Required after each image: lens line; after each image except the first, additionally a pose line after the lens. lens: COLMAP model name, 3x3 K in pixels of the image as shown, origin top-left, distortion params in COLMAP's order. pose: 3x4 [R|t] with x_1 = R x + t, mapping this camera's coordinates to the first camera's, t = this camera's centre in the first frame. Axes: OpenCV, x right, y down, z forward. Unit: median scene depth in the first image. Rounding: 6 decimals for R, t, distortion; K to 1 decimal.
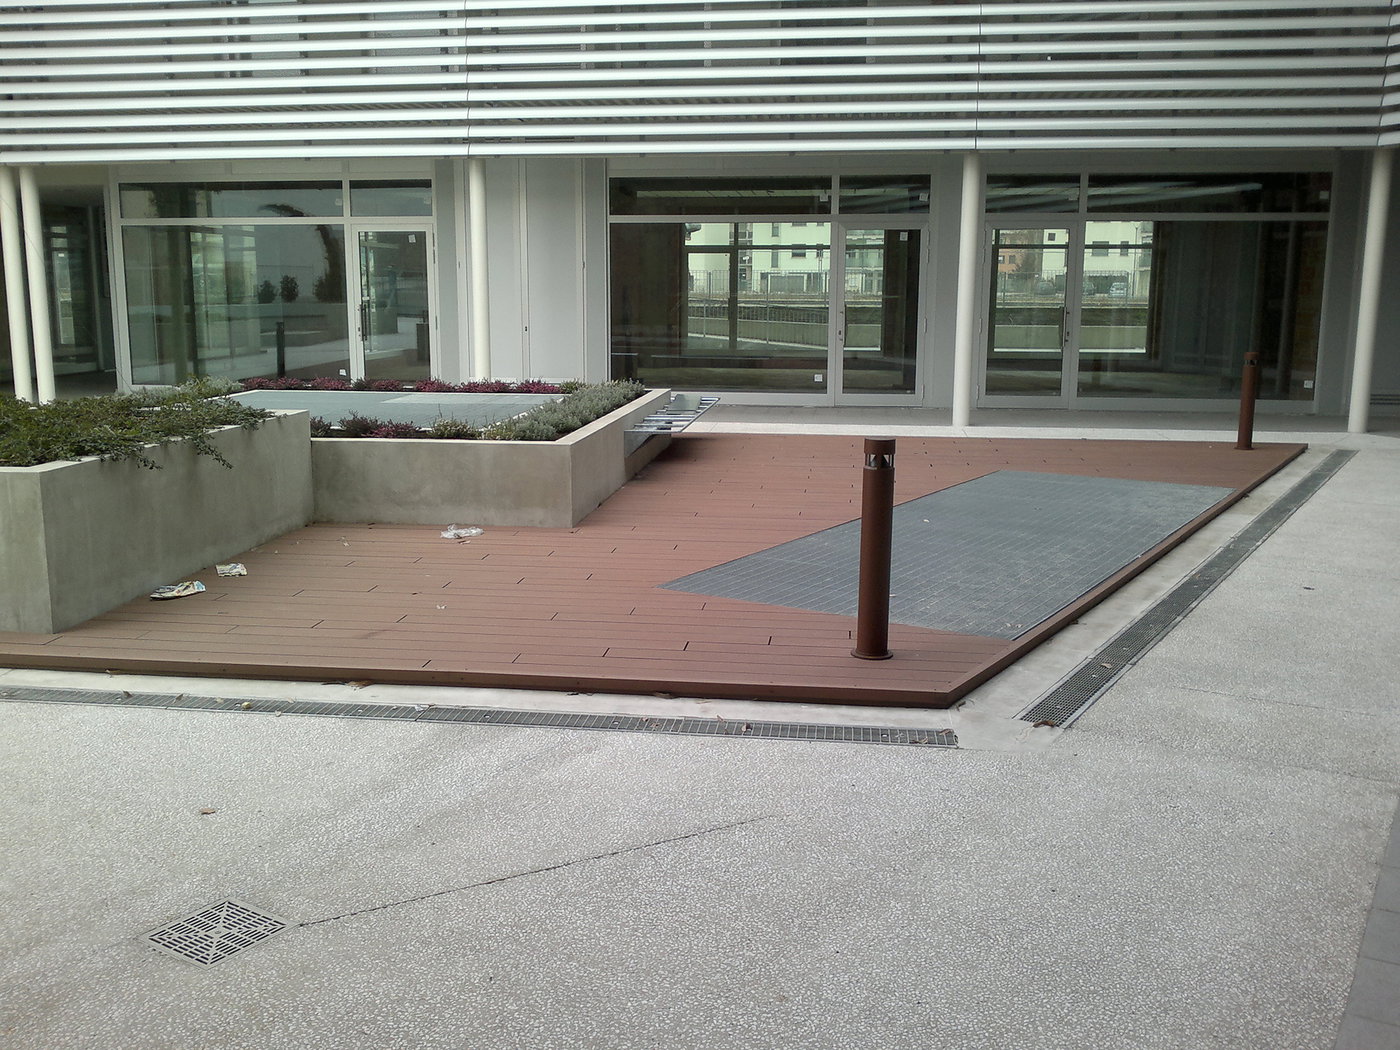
lens RADIAL K [[1349.0, 0, 696.2], [0, 1349.0, 526.2], [0, 0, 1]] dist [-0.009257, 0.000000]
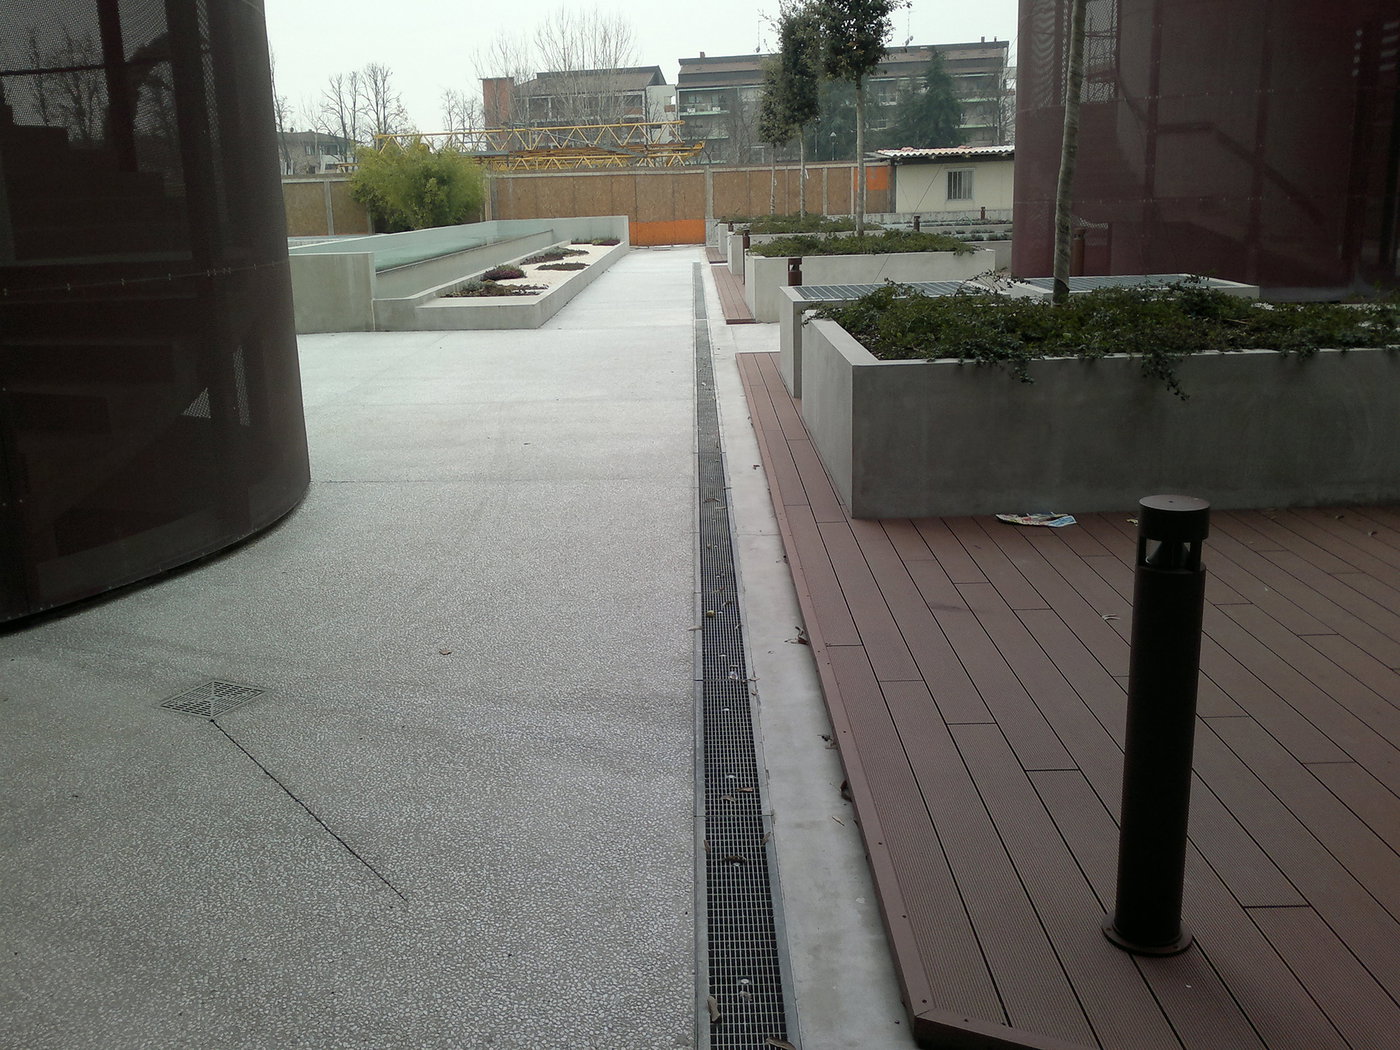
lens RADIAL K [[1349.0, 0, 694.3], [0, 1349.0, 528.0], [0, 0, 1]] dist [-0.009257, 0.000000]
pose [[0.097688, 0.237340, -0.966502, 0.629382], [-0.144843, 0.964198, 0.222134, -0.151854], [0.984621, 0.118291, 0.128567, 0.854502]]
